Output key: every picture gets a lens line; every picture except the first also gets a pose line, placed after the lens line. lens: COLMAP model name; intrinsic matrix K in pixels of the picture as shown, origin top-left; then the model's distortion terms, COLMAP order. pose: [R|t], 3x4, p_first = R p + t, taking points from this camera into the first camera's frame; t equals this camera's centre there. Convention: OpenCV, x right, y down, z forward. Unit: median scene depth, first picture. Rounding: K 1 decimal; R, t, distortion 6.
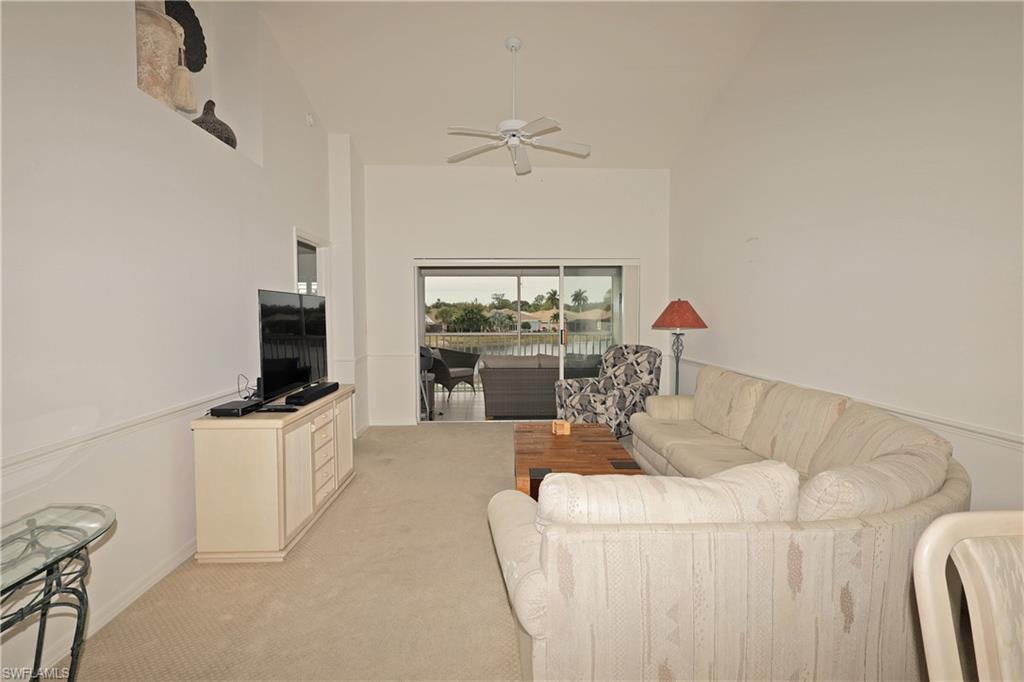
lens RADIAL K [[485.9, 0, 548.9], [0, 485.9, 307.5], [0, 0, 1]] dist [0.000413, 0.000044]
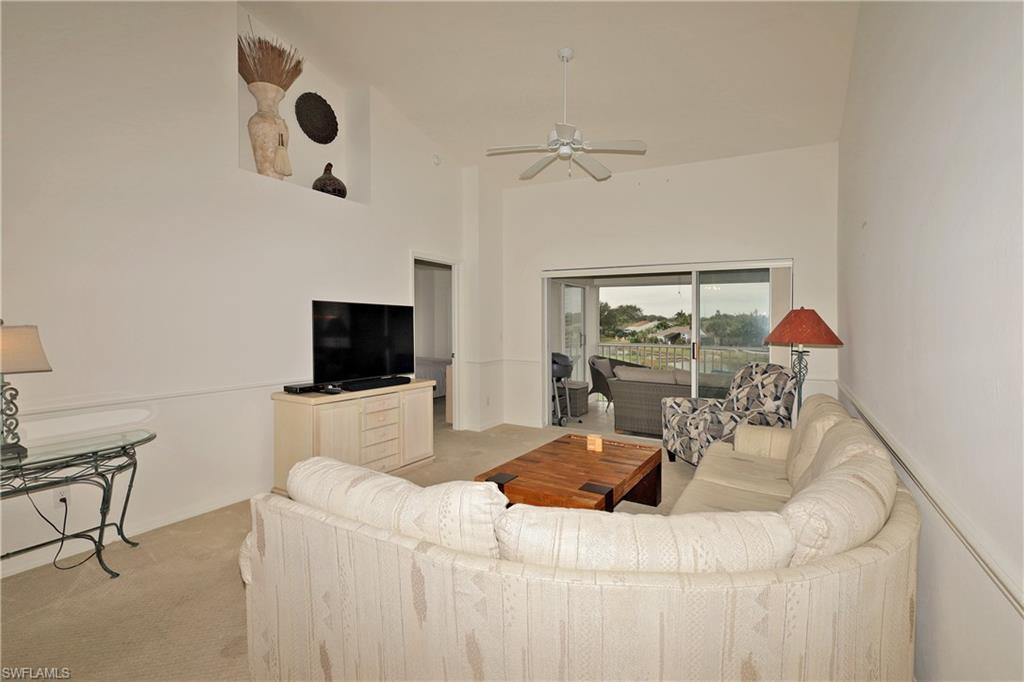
lens RADIAL K [[499.0, 0, 542.2], [0, 499.0, 311.2], [0, 0, 1]] dist [0.001689, 0.000558]
pose [[0.843774, -0.000980, -0.536697, 0.326184], [-0.007599, 0.999876, -0.013773, 0.002809], [0.536644, 0.015699, 0.843663, 0.084037]]
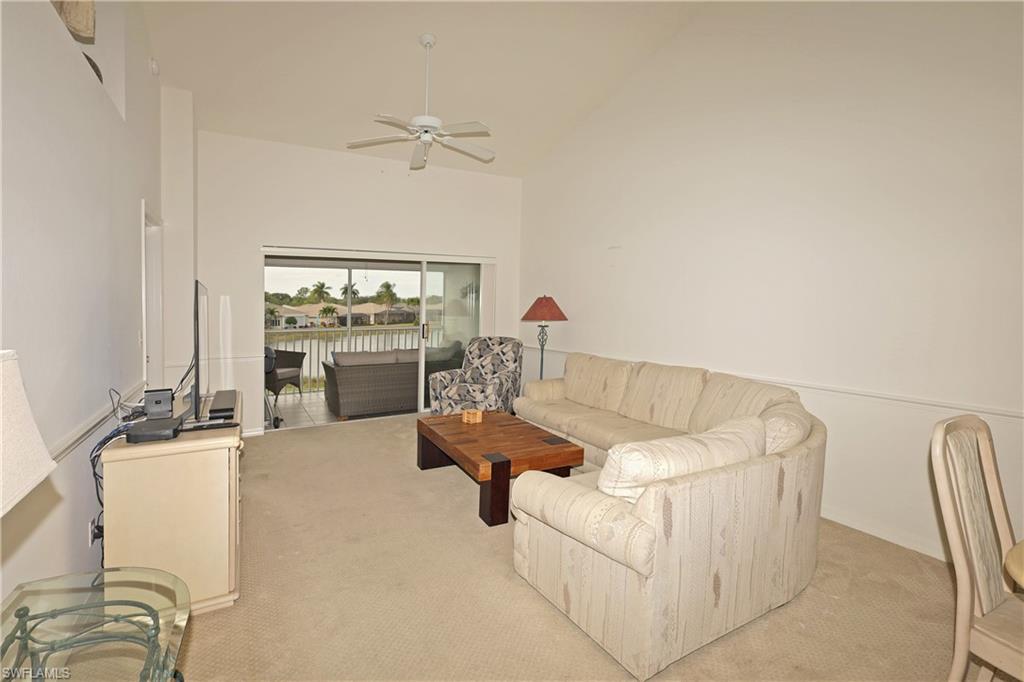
lens RADIAL K [[461.9, 0, 548.9], [0, 461.9, 304.1], [0, 0, 1]] dist [-0.001719, 0.000191]
pose [[0.894087, 0.001690, 0.447889, -0.195320], [-0.004165, 0.999981, 0.004542, -0.001521], [-0.447873, -0.005926, 0.894077, 0.021518]]
